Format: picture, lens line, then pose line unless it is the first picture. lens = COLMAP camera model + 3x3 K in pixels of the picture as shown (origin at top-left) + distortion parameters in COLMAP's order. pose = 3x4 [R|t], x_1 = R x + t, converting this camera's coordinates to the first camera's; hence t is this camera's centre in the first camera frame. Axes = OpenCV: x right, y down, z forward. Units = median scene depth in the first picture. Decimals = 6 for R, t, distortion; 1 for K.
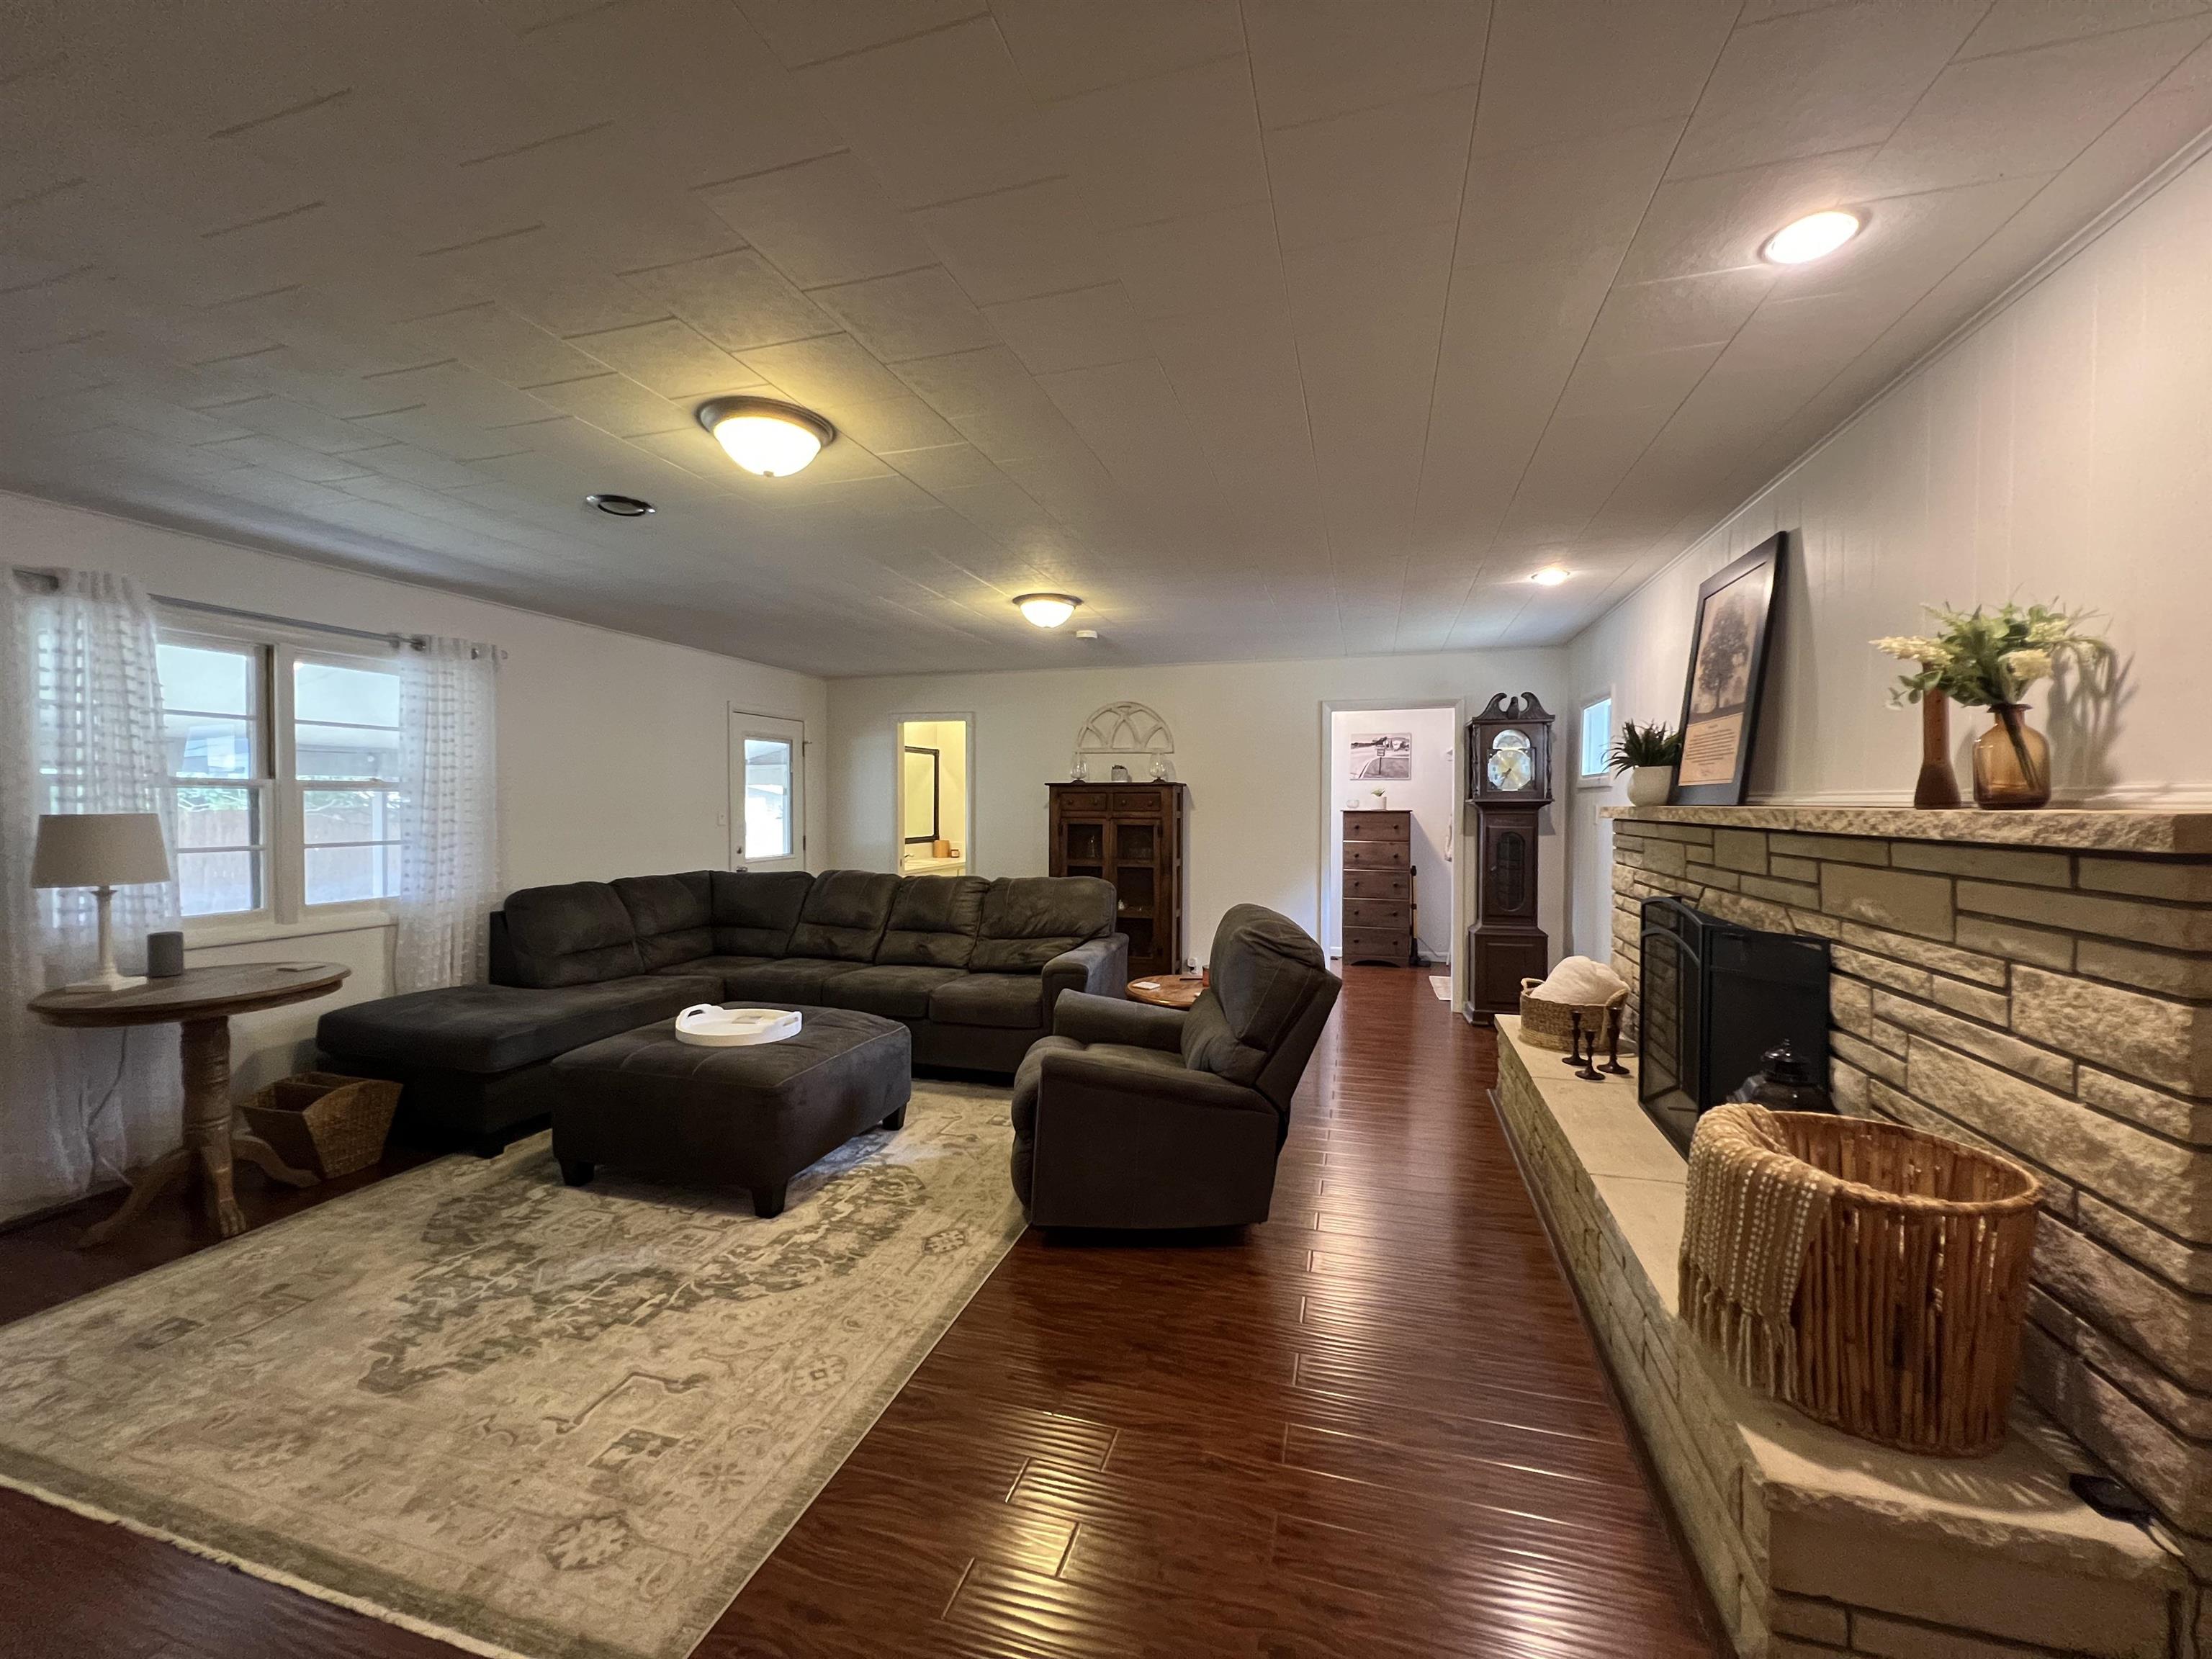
lens RADIAL K [[880.5, 0, 1108.2], [0, 880.5, 818.9], [0, 0, 1]] dist [0.000446, -0.000159]
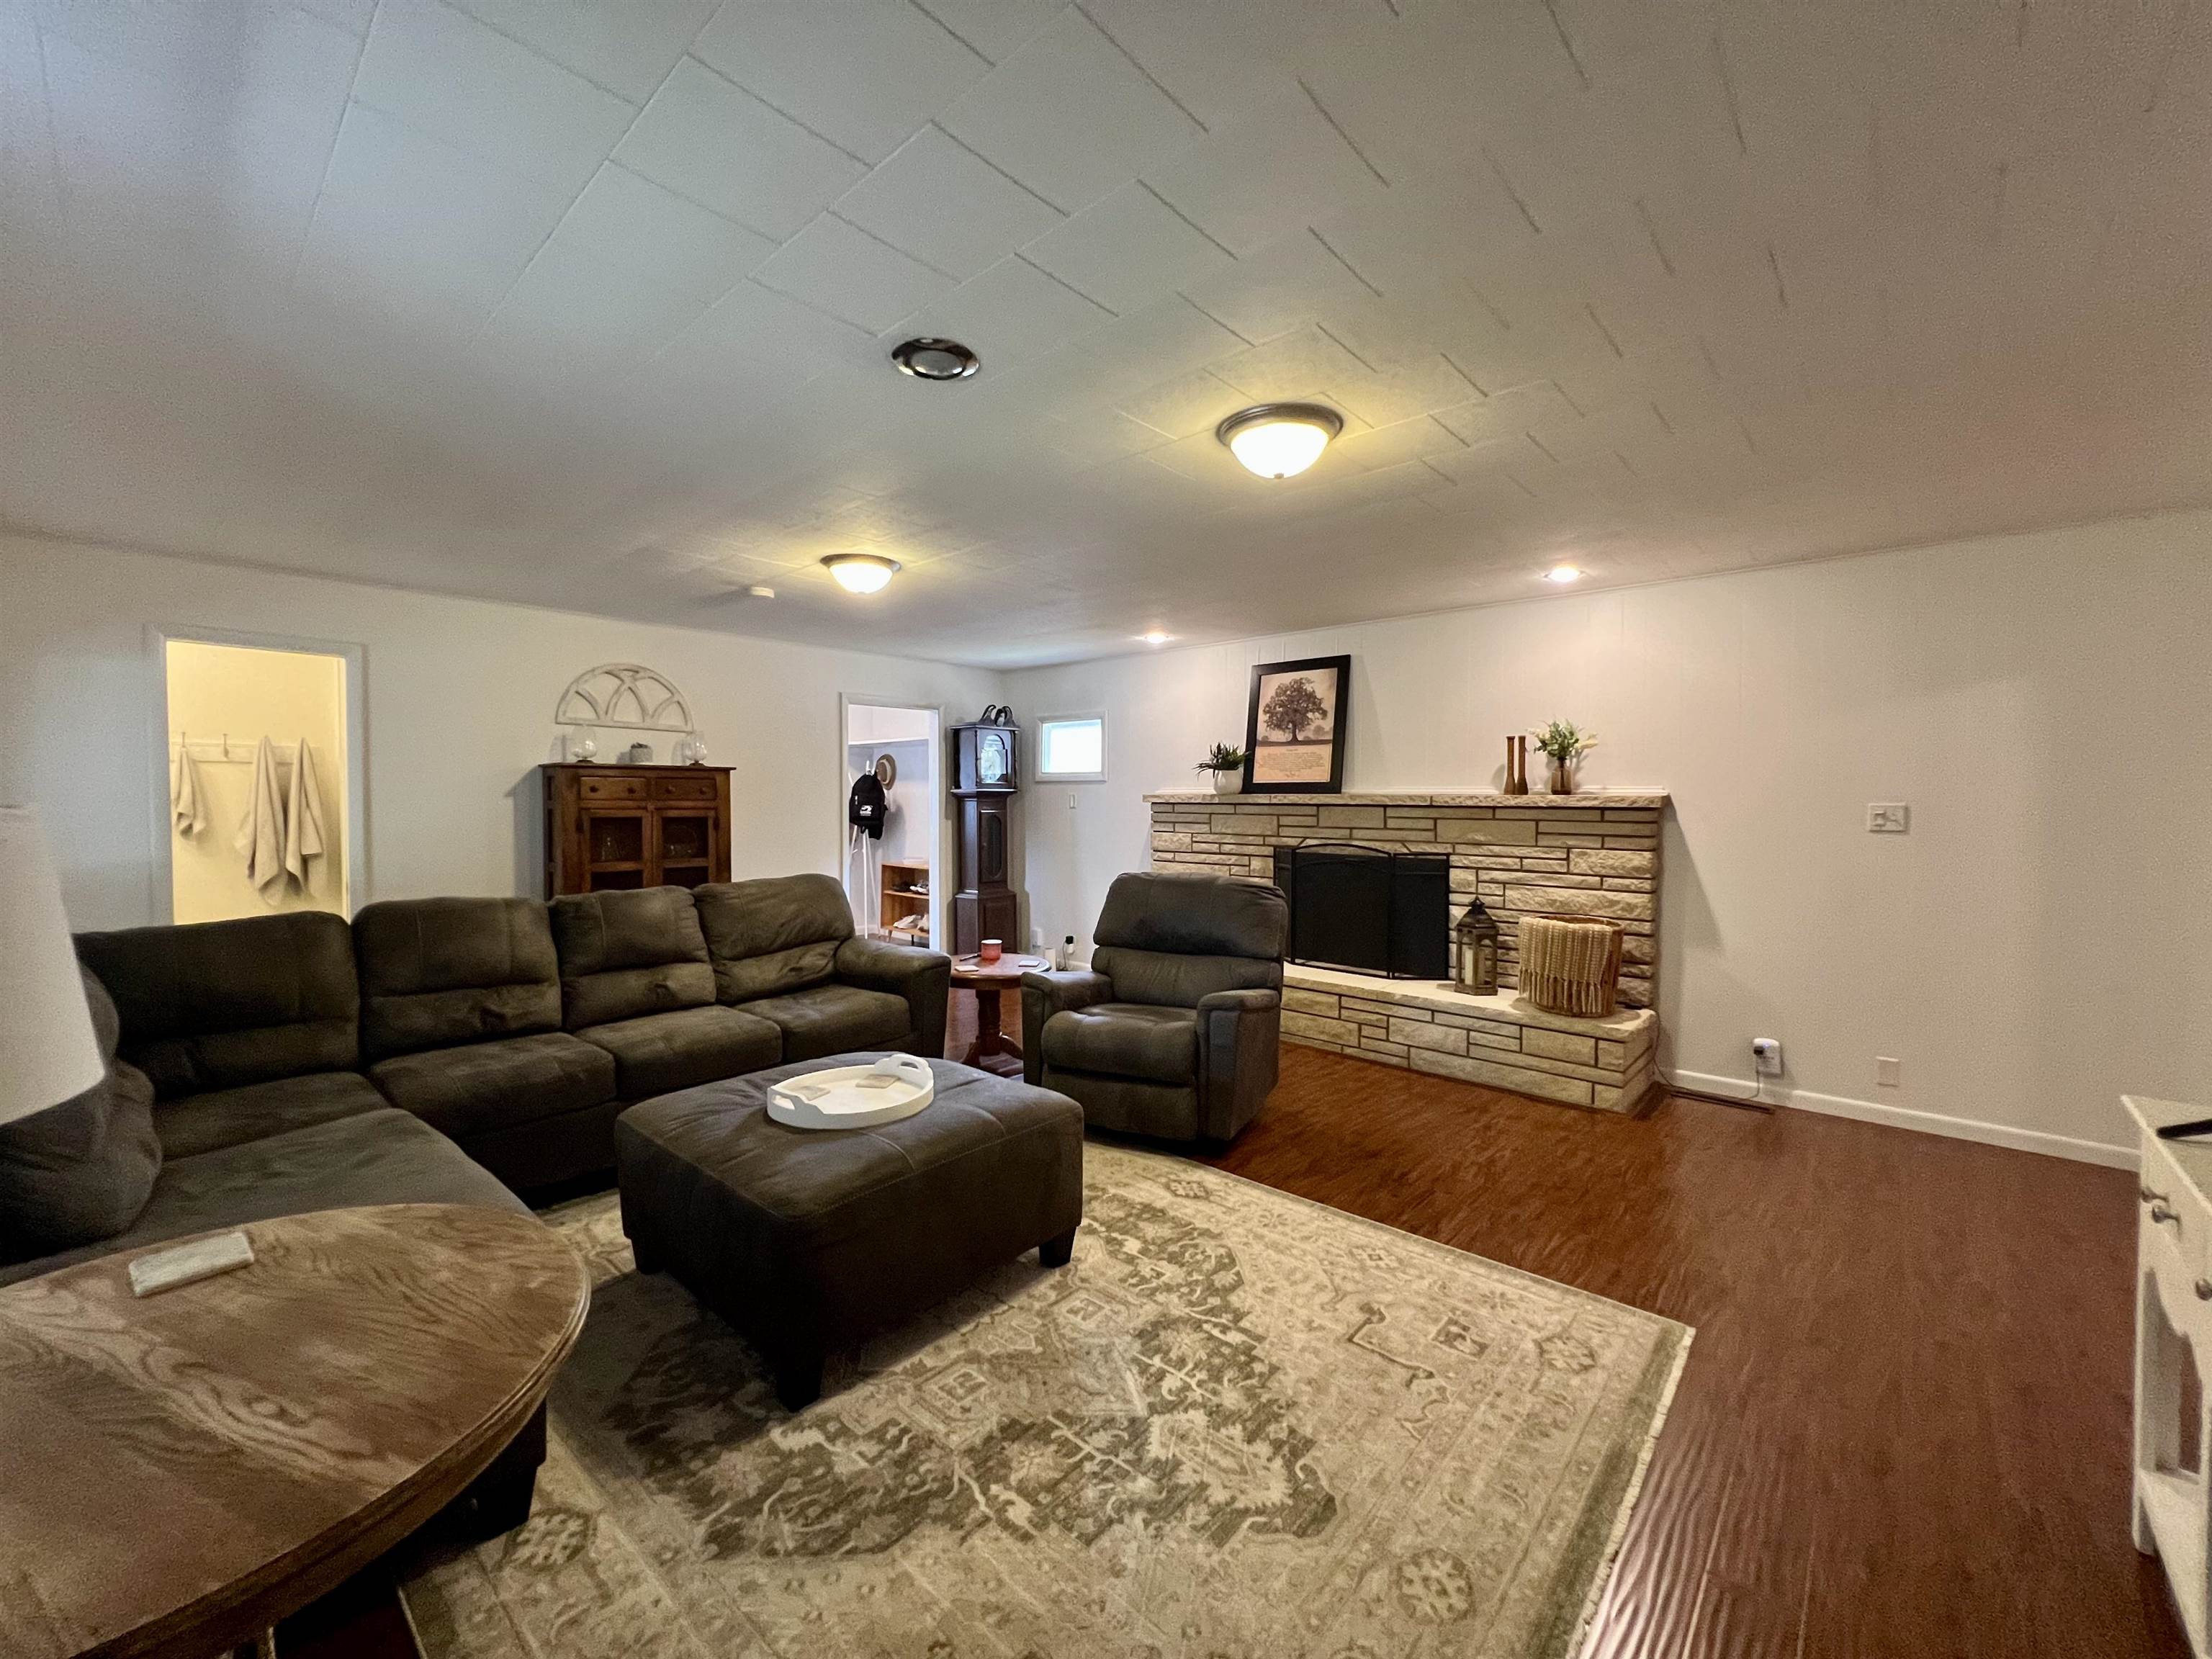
lens RADIAL K [[880.5, 0, 1091.3], [0, 880.5, 825.3], [0, 0, 1]] dist [0.000446, -0.000159]
pose [[0.440668, -0.029163, 0.897196, -1.260310], [0.013346, 0.999575, 0.025936, -0.003821], [-0.897571, 0.000545, 0.440870, 0.650099]]
